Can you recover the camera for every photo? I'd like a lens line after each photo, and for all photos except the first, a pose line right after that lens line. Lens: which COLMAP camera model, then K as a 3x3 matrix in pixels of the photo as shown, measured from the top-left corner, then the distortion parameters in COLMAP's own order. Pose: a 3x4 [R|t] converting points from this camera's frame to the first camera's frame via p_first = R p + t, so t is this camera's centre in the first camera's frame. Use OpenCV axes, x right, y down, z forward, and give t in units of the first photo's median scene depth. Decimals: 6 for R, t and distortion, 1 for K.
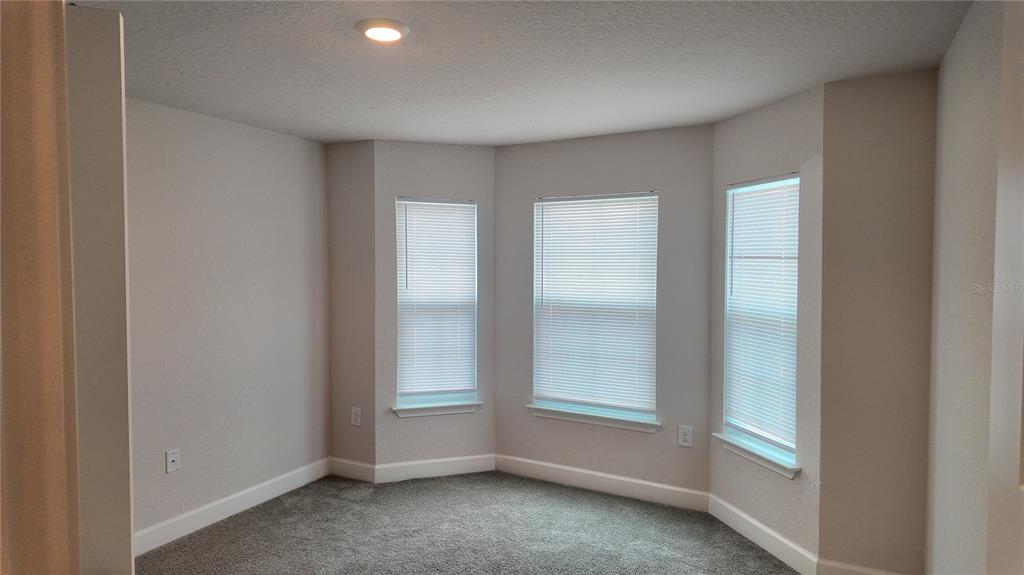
lens RADIAL K [[599.2, 0, 511.8], [0, 599.2, 281.8], [0, 0, 1]] dist [0.070689, -0.084489]
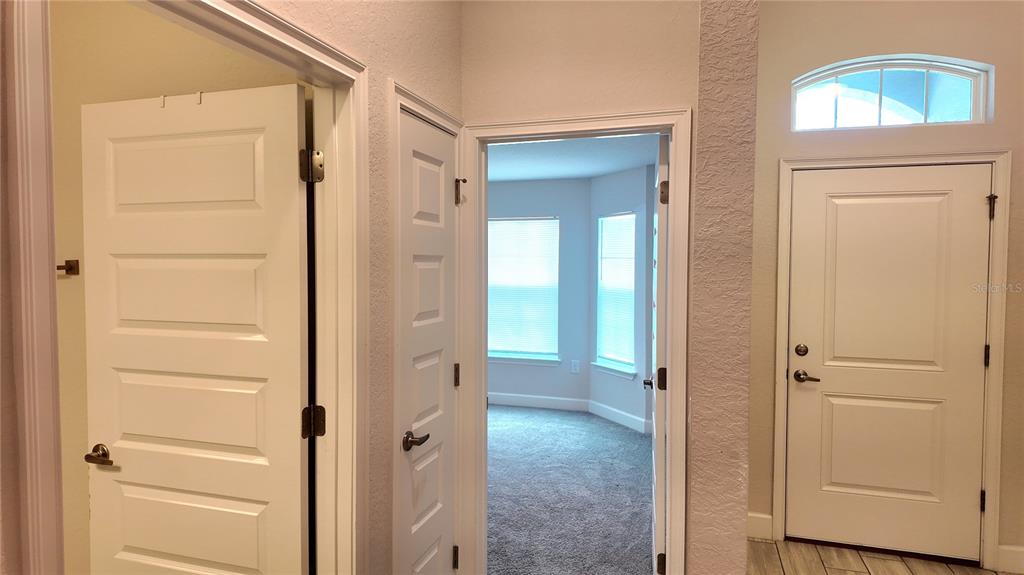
lens RADIAL K [[599.2, 0, 511.8], [0, 599.2, 281.8], [0, 0, 1]] dist [0.070689, -0.084489]
pose [[0.983098, -0.004837, 0.183014, -0.200423], [0.005008, 0.999987, -0.000473, 0.026821], [-0.183010, 0.001382, 0.983110, -0.637131]]
